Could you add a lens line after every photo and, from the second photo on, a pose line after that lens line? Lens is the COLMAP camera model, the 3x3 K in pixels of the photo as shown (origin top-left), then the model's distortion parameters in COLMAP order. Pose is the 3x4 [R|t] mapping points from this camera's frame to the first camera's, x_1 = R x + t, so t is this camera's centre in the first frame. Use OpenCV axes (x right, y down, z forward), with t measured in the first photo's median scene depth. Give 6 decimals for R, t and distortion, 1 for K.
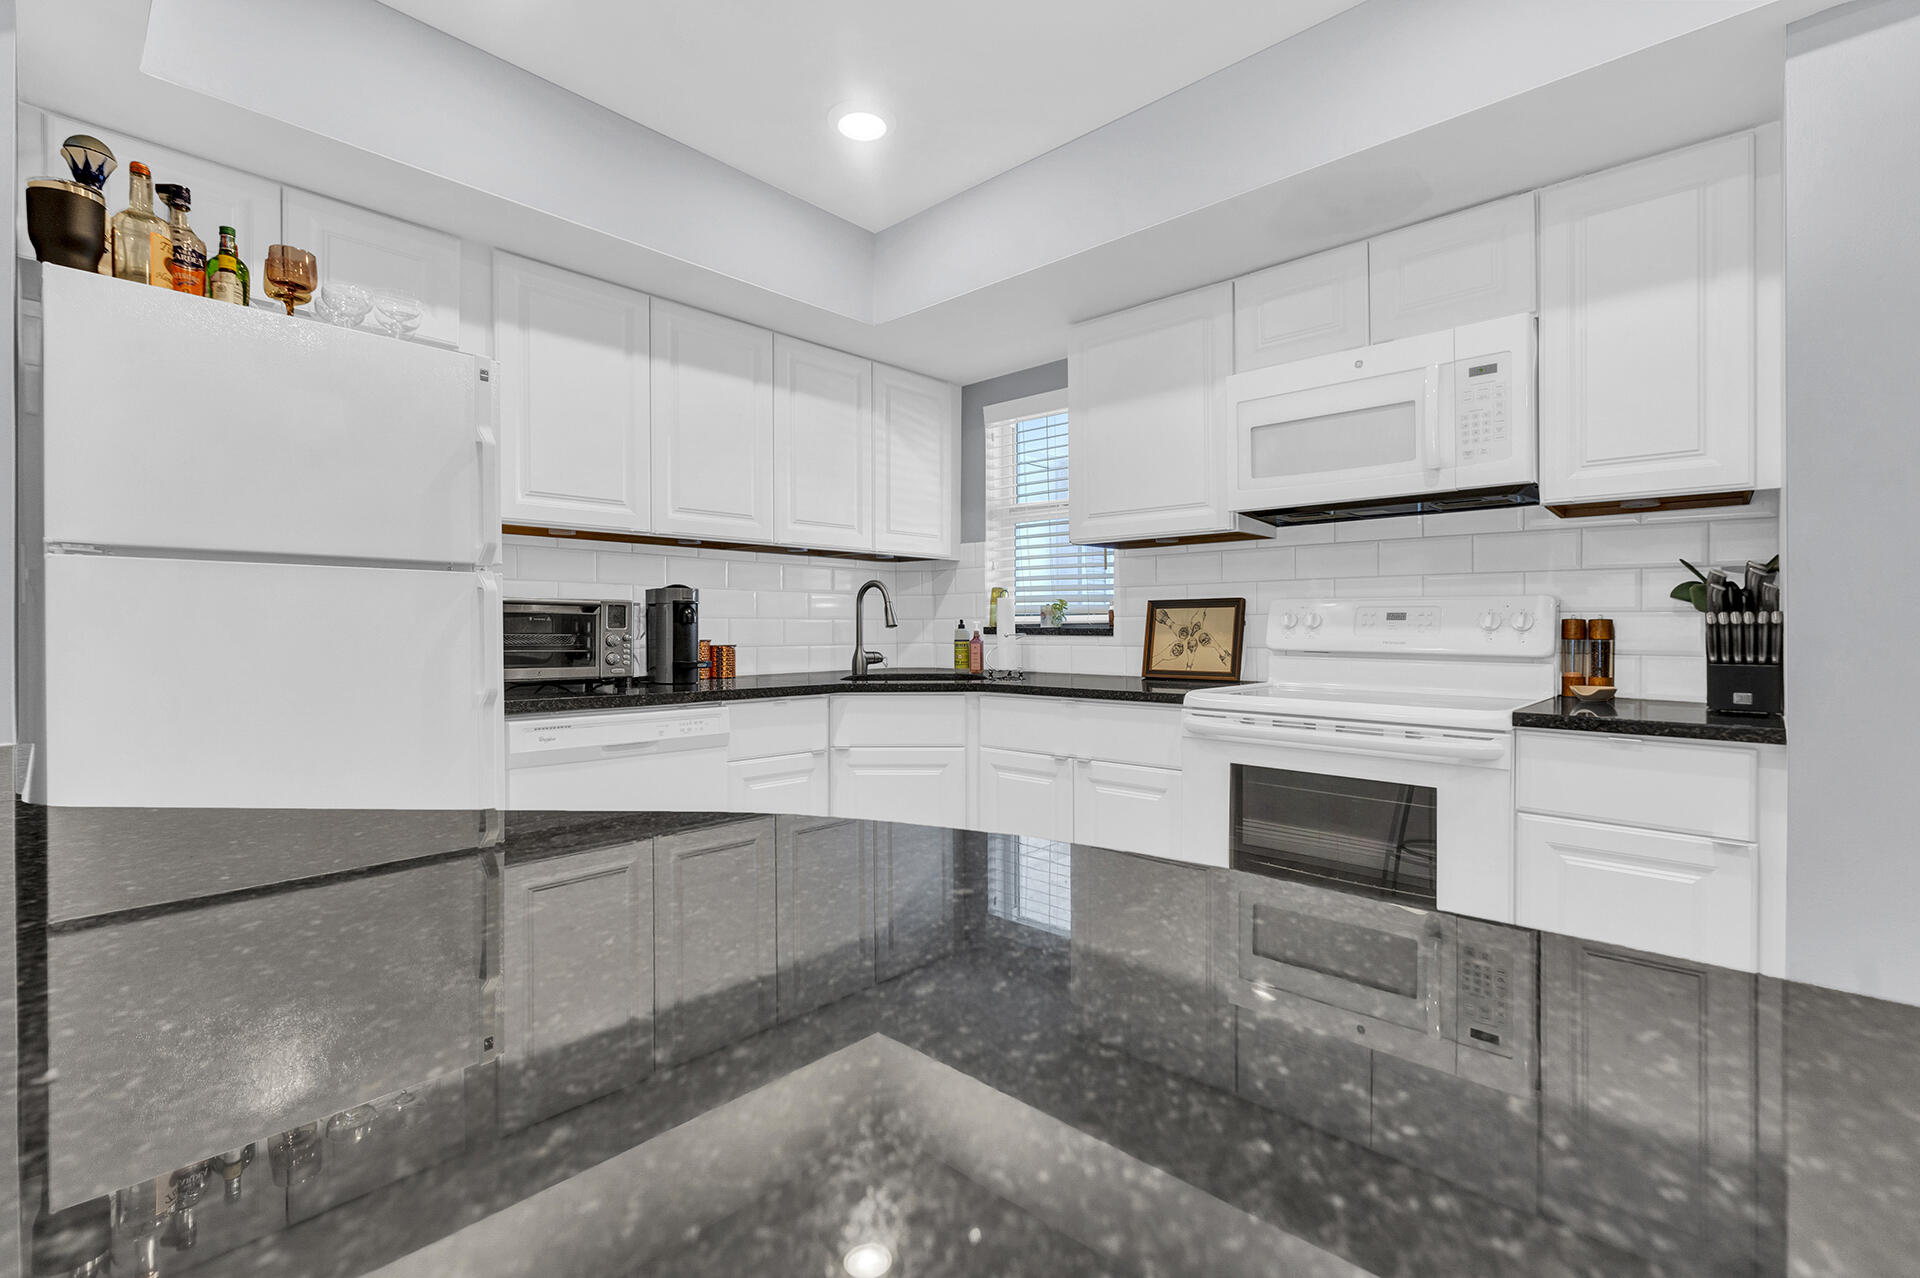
lens RADIAL K [[850.8, 0, 947.5], [0, 850.8, 624.8], [0, 0, 1]] dist [-0.000968, 0.000129]
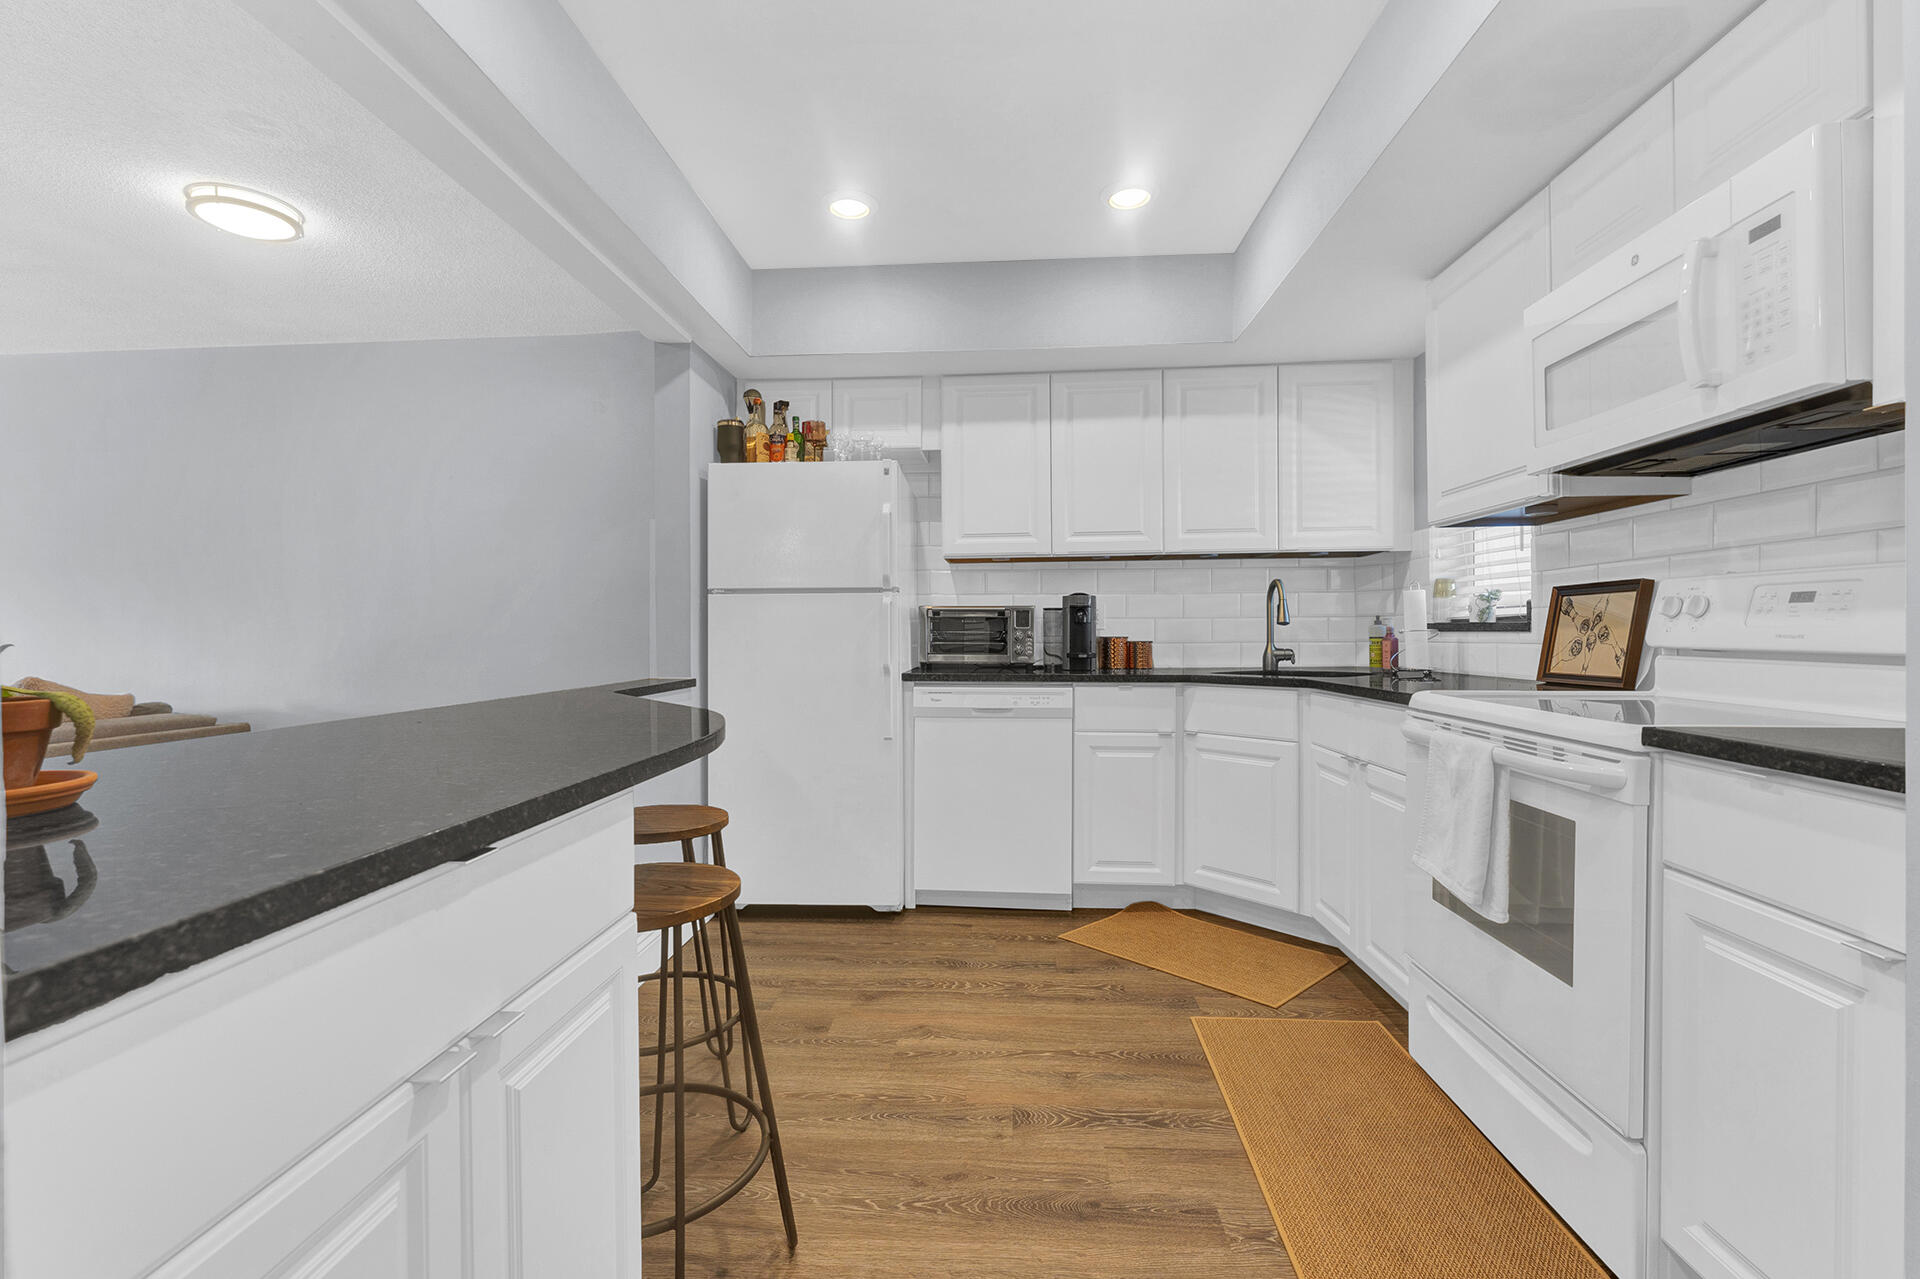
lens RADIAL K [[839.3, 0, 932.5], [0, 839.3, 639.9], [0, 0, 1]] dist [0.000961, 0.000053]
pose [[0.620718, 0.001898, -0.784032, 0.523108], [0.008107, 0.999928, 0.008838, 0.010326], [0.783992, -0.011842, 0.620658, 0.047634]]
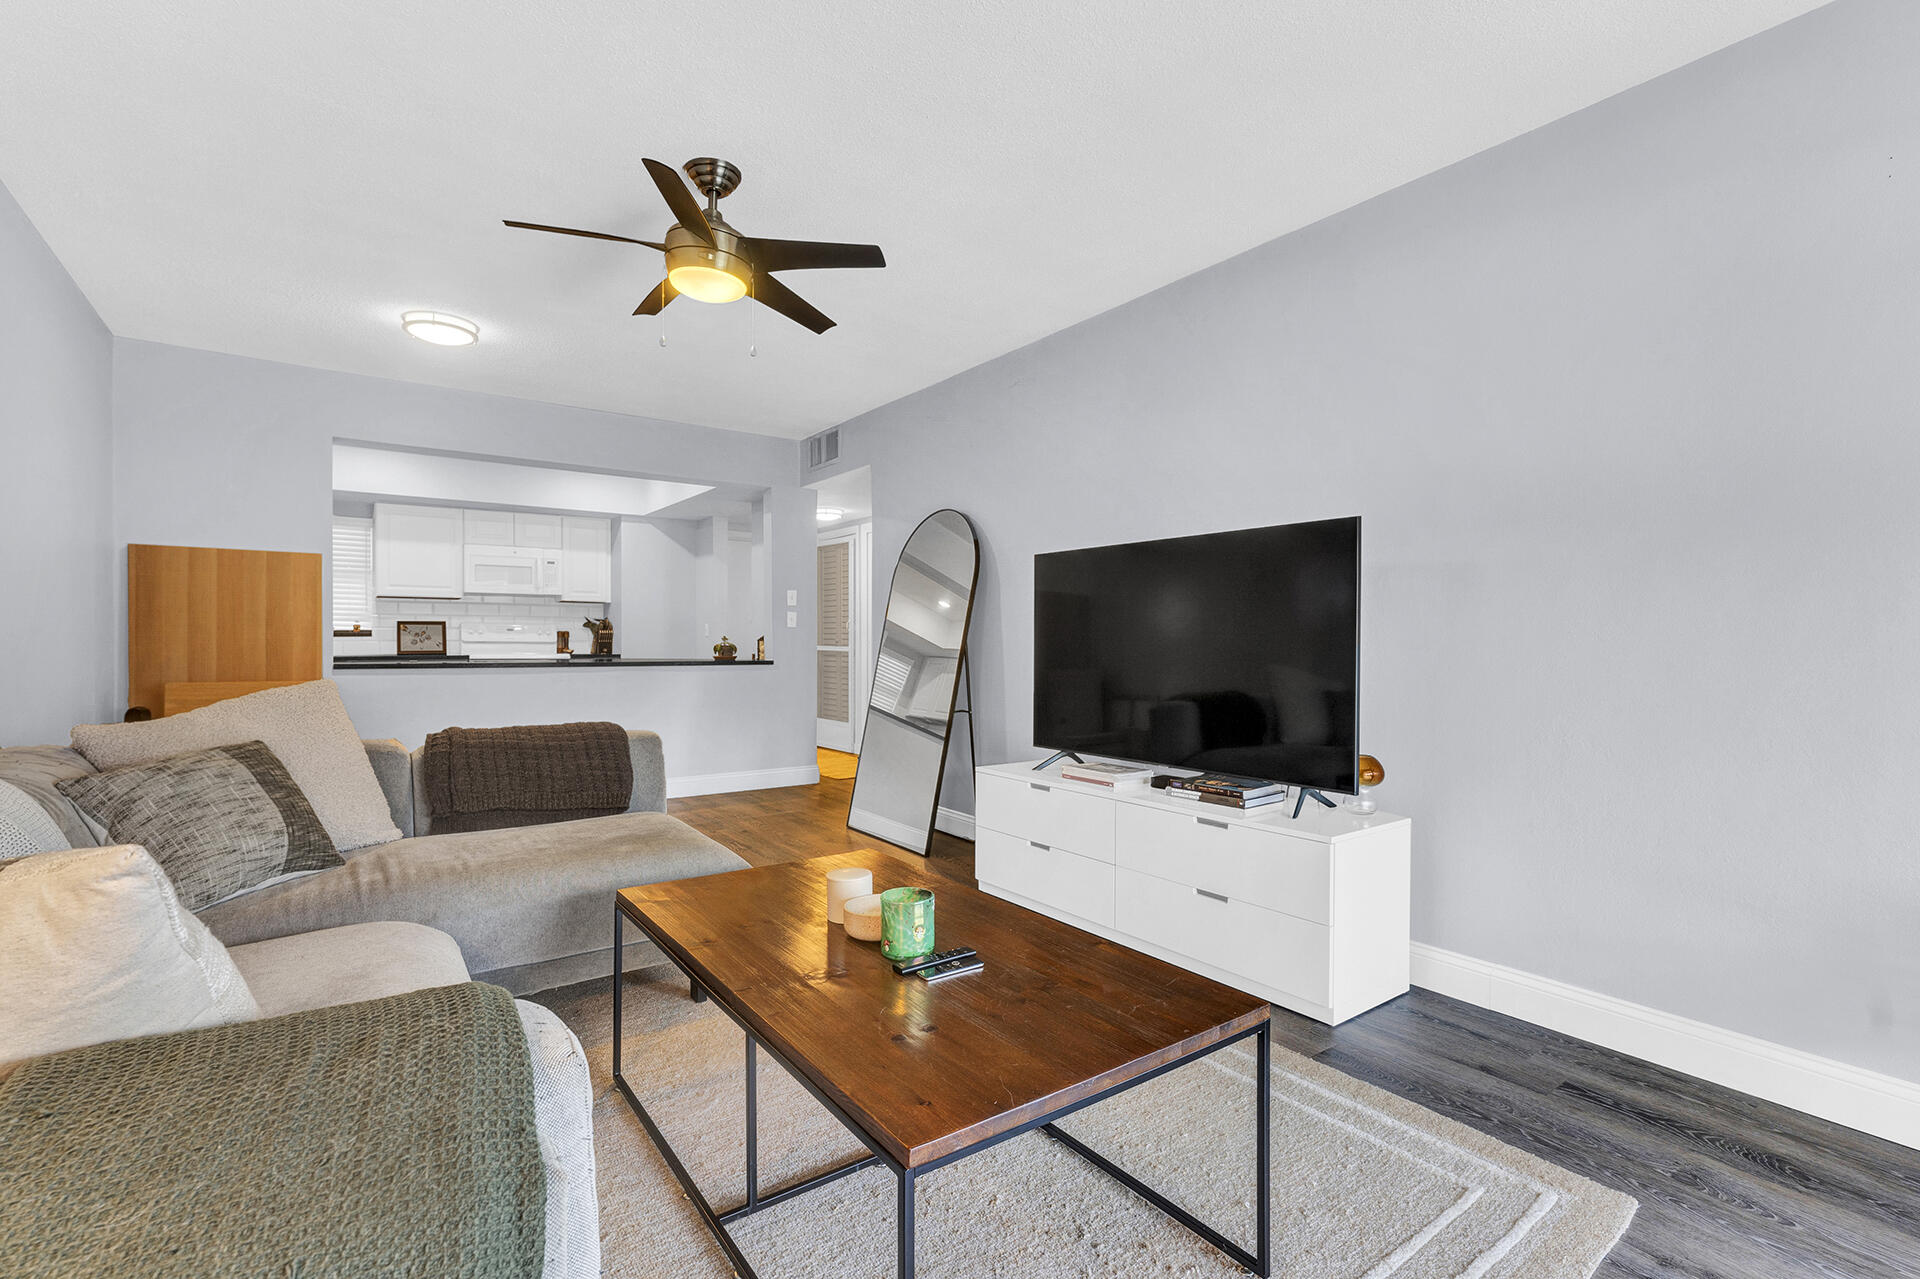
lens RADIAL K [[865.4, 0, 963.2], [0, 865.4, 654.4], [0, 0, 1]] dist [-0.000076, -0.000018]
pose [[0.184752, -0.013474, 0.982693, -1.888404], [-0.003641, 0.999890, 0.014394, 0.023176], [-0.982778, -0.006238, 0.184683, -0.997153]]
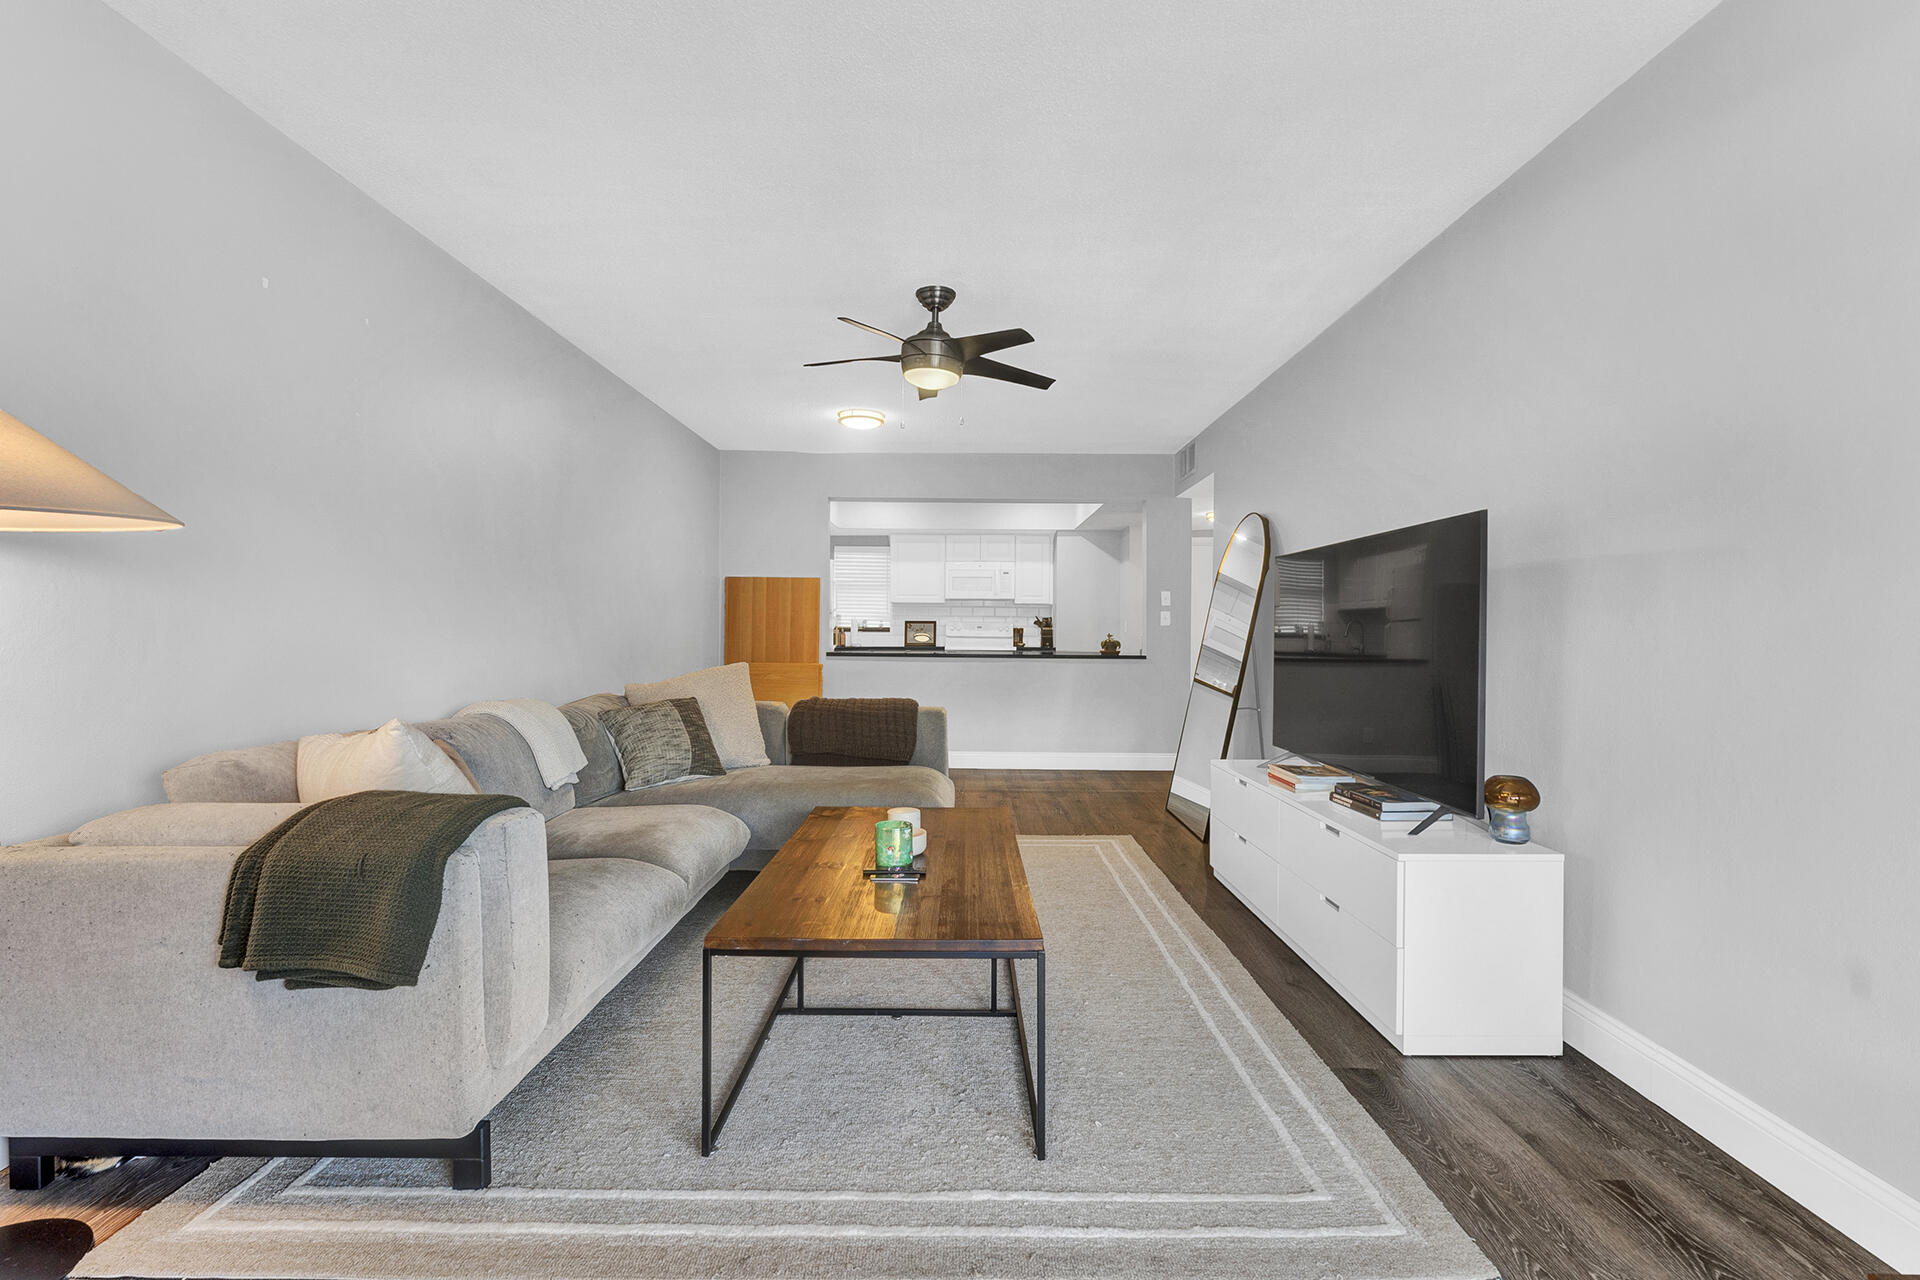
lens RADIAL K [[842.9, 0, 957.0], [0, 842.9, 632.2], [0, 0, 1]] dist [0.000837, -0.000028]
pose [[0.728455, 0.005849, 0.685068, -1.834366], [-0.008238, 0.999966, 0.000222, 0.010801], [-0.685044, -0.005806, 0.728479, -1.454190]]
